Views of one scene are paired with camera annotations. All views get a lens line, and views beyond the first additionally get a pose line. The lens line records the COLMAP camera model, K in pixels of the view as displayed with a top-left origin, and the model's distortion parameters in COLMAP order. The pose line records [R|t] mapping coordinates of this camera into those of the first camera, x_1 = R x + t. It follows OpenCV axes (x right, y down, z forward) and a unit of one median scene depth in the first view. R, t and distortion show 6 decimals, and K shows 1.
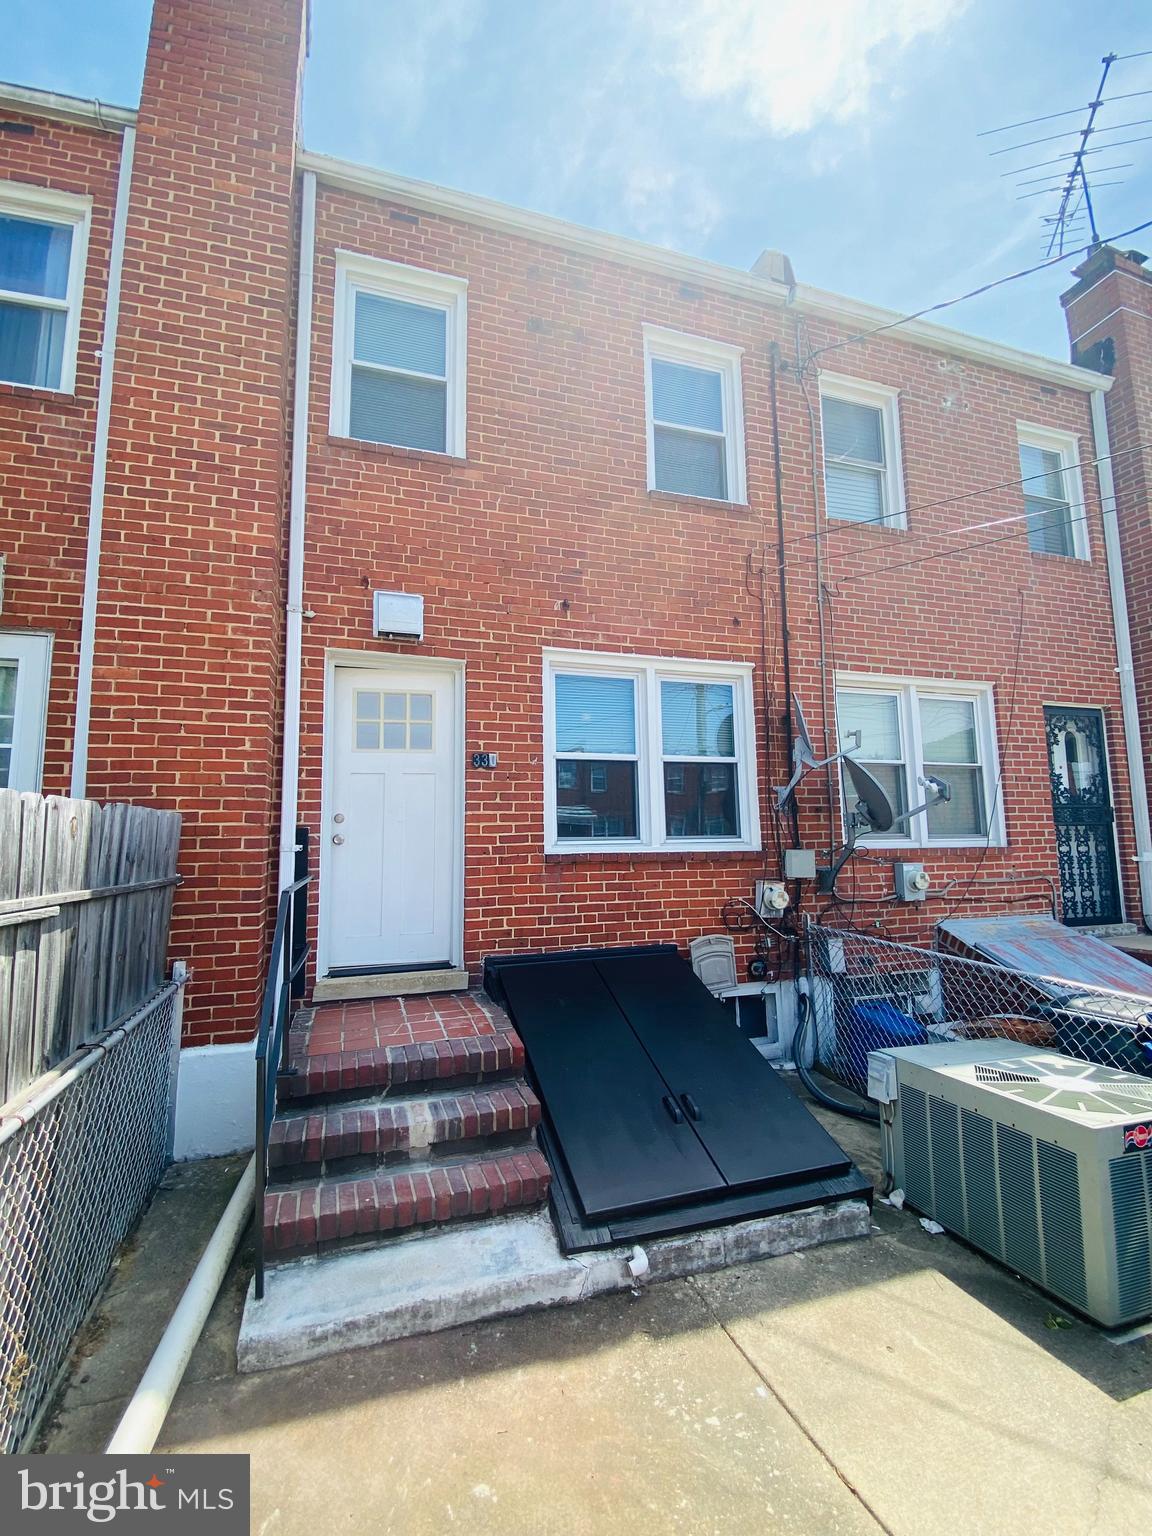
lens RADIAL K [[670.2, 0, 574.3], [0, 670.2, 772.1], [0, 0, 1]] dist [0.001812, -0.013362]
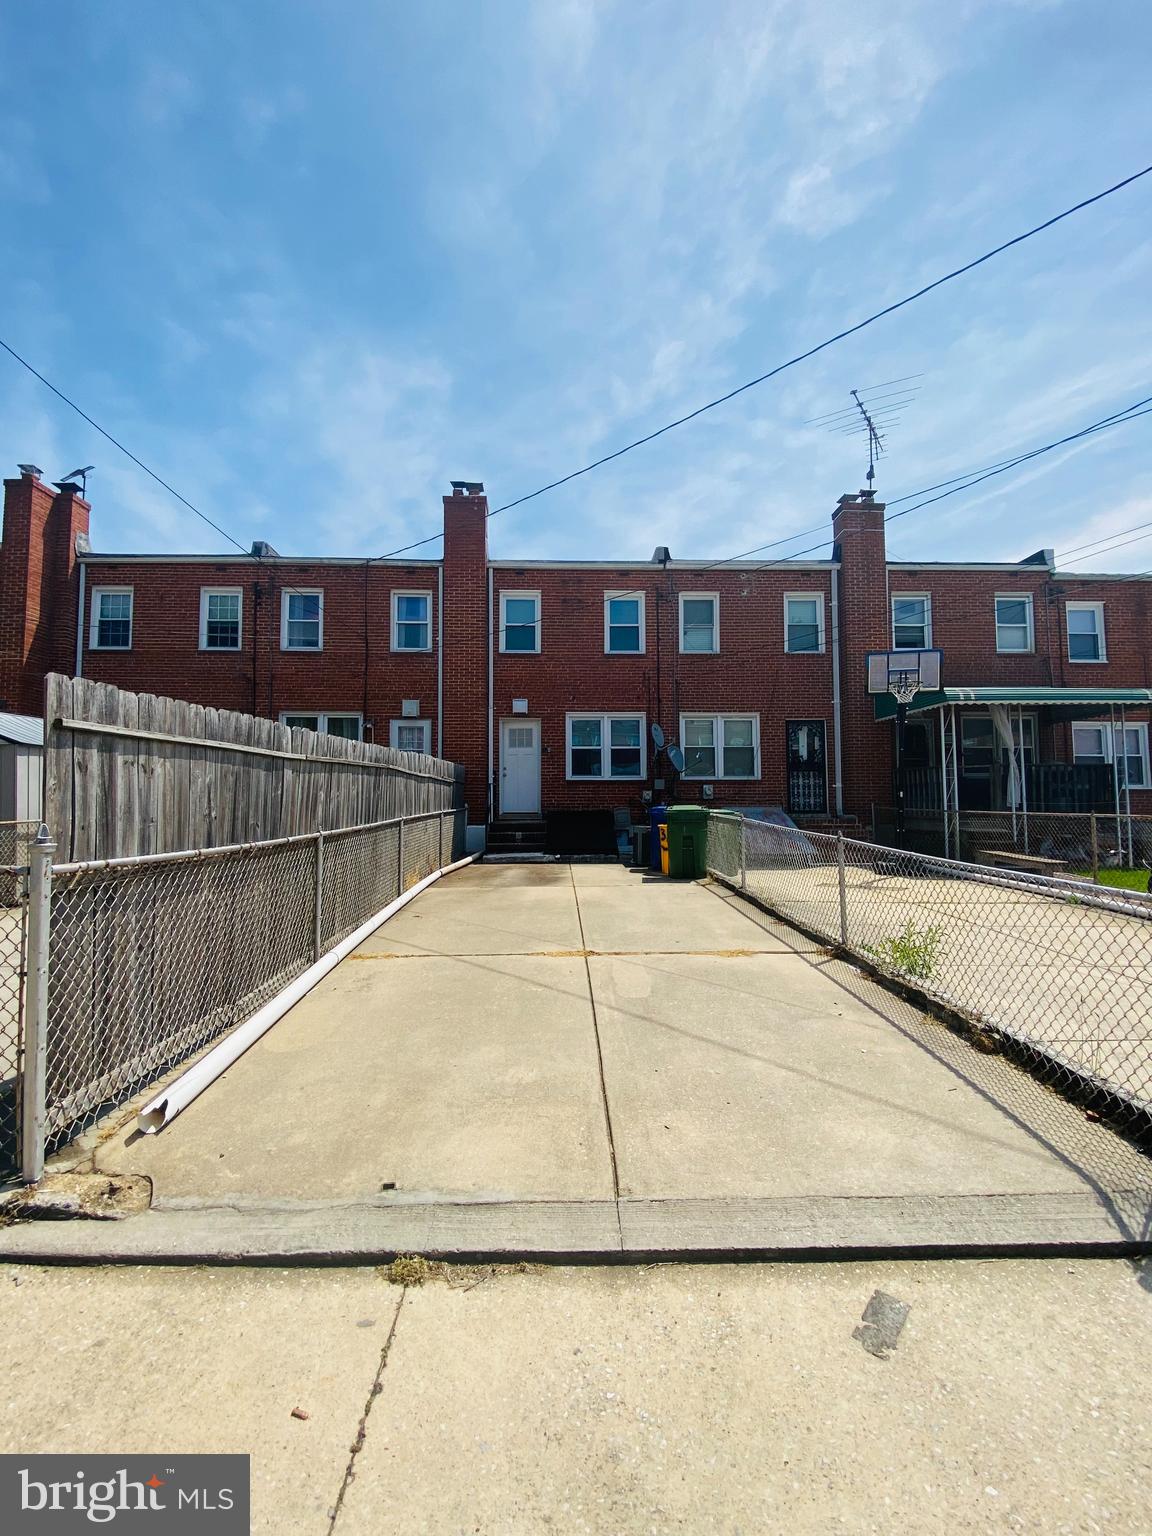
lens RADIAL K [[670.2, 0, 572.6], [0, 670.2, 761.1], [0, 0, 1]] dist [0.001812, -0.013362]
pose [[0.961414, -0.003834, -0.275078, 0.810793], [0.018423, 0.998556, 0.050472, -0.117212], [0.274487, -0.053592, 0.960096, -1.917277]]
